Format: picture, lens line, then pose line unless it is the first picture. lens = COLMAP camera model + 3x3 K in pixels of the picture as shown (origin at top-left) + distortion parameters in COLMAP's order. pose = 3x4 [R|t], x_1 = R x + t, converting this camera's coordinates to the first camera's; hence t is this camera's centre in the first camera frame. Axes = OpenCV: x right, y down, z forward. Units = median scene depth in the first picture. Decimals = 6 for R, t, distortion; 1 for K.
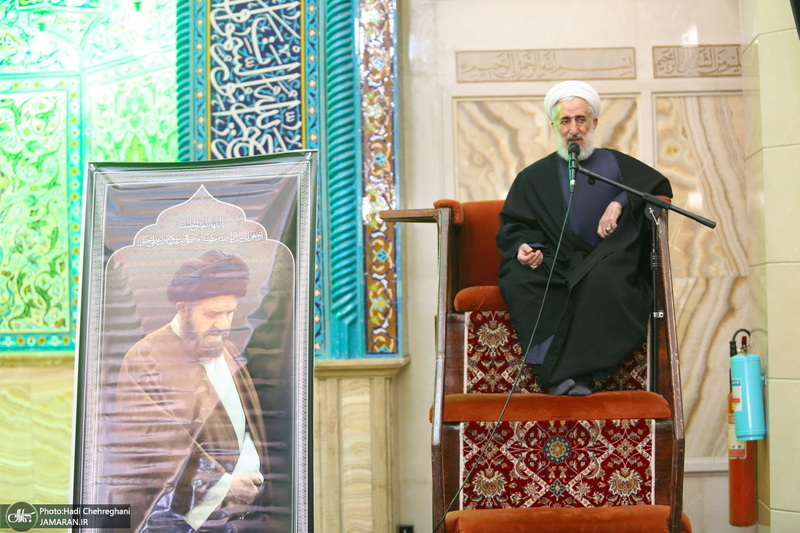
lens RADIAL K [[1676.4, 0, 400.0], [0, 1676.4, 266.5], [0, 0, 1]] dist [-0.267990, 0.042297]
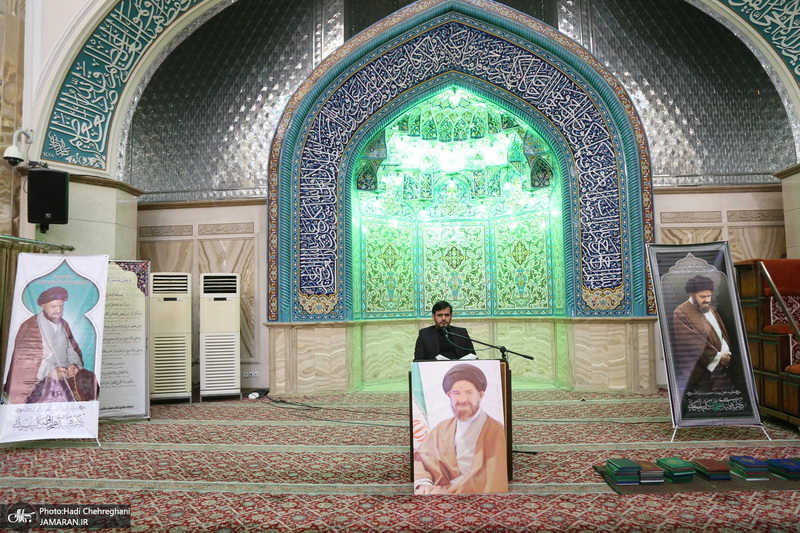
lens RADIAL K [[566.5, 0, 400.0], [0, 566.5, 266.5], [0, 0, 1]] dist [-0.111227, 0.085927]
pose [[0.999986, 0.005064, 0.001814, -0.448227], [-0.004964, 0.998671, -0.051308, 0.019669], [-0.002072, 0.051298, 0.998681, 0.031757]]
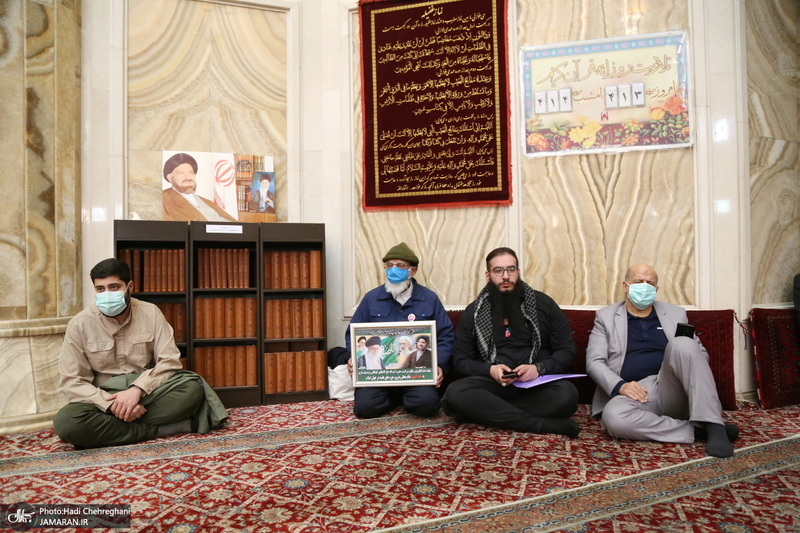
lens RADIAL K [[566.5, 0, 400.0], [0, 566.5, 266.5], [0, 0, 1]] dist [-0.111227, 0.085927]
pose [[0.895936, 0.010504, 0.444059, 0.392989], [-0.013057, 0.999911, 0.002691, 0.073988], [-0.443992, -0.008209, 0.895993, 0.299343]]
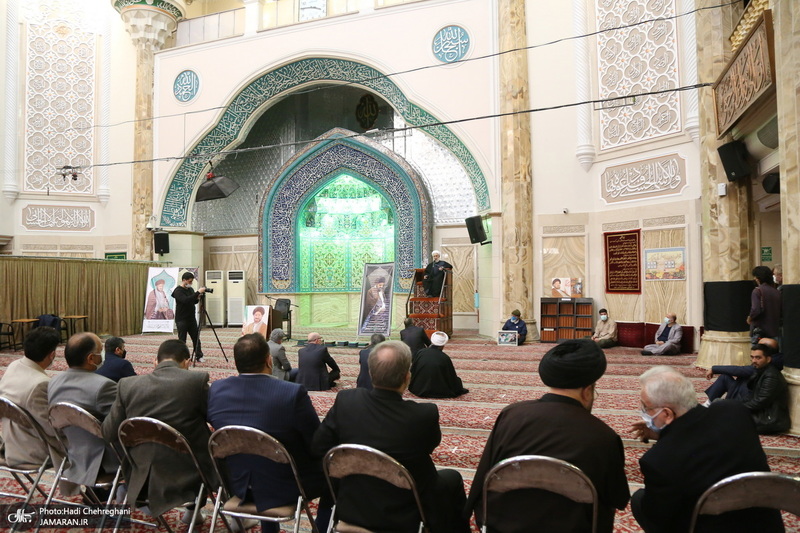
lens RADIAL K [[566.5, 0, 400.0], [0, 566.5, 266.5], [0, 0, 1]] dist [-0.111227, 0.085927]
pose [[0.961814, 0.005384, -0.273650, 0.437048], [-0.005367, 0.999985, 0.000808, -0.037098], [0.273650, 0.000691, 0.961829, -0.898664]]
